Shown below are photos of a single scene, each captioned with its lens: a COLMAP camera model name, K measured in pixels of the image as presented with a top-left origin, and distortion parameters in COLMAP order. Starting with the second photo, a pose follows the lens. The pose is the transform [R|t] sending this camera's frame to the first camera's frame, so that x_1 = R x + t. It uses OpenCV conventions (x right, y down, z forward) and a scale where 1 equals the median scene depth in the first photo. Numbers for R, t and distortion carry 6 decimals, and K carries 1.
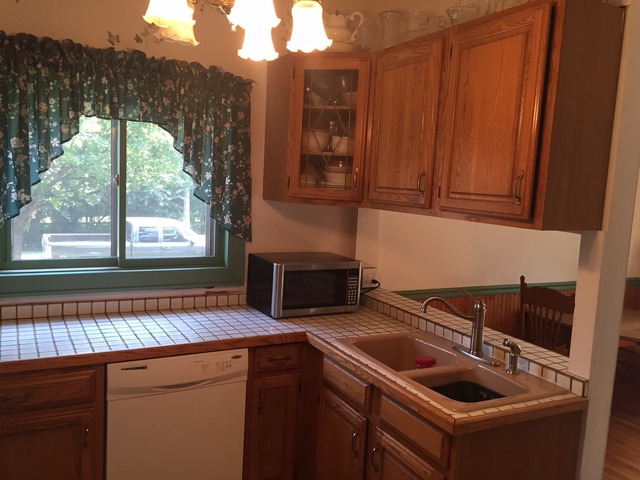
lens RADIAL K [[540.7, 0, 320.0], [0, 540.7, 240.0], [0, 0, 1]] dist [0.078597, -0.098445]
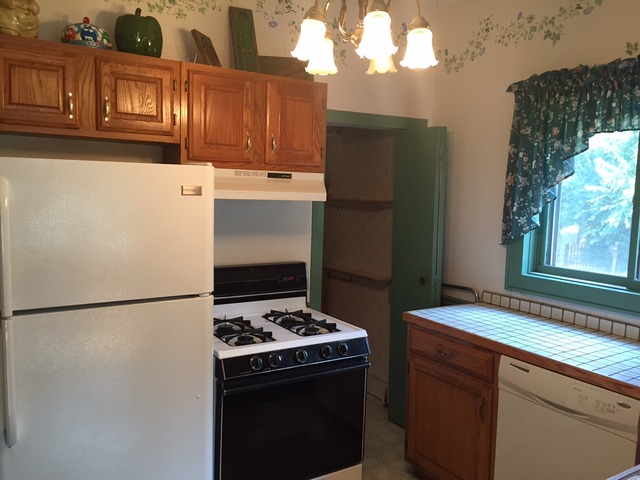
lens RADIAL K [[540.7, 0, 320.0], [0, 540.7, 240.0], [0, 0, 1]] dist [0.078597, -0.098445]
pose [[0.079300, 0.050775, -0.995557, 0.598313], [-0.131052, 0.990565, 0.040081, -0.000424], [0.988199, 0.127291, 0.085206, 0.451110]]
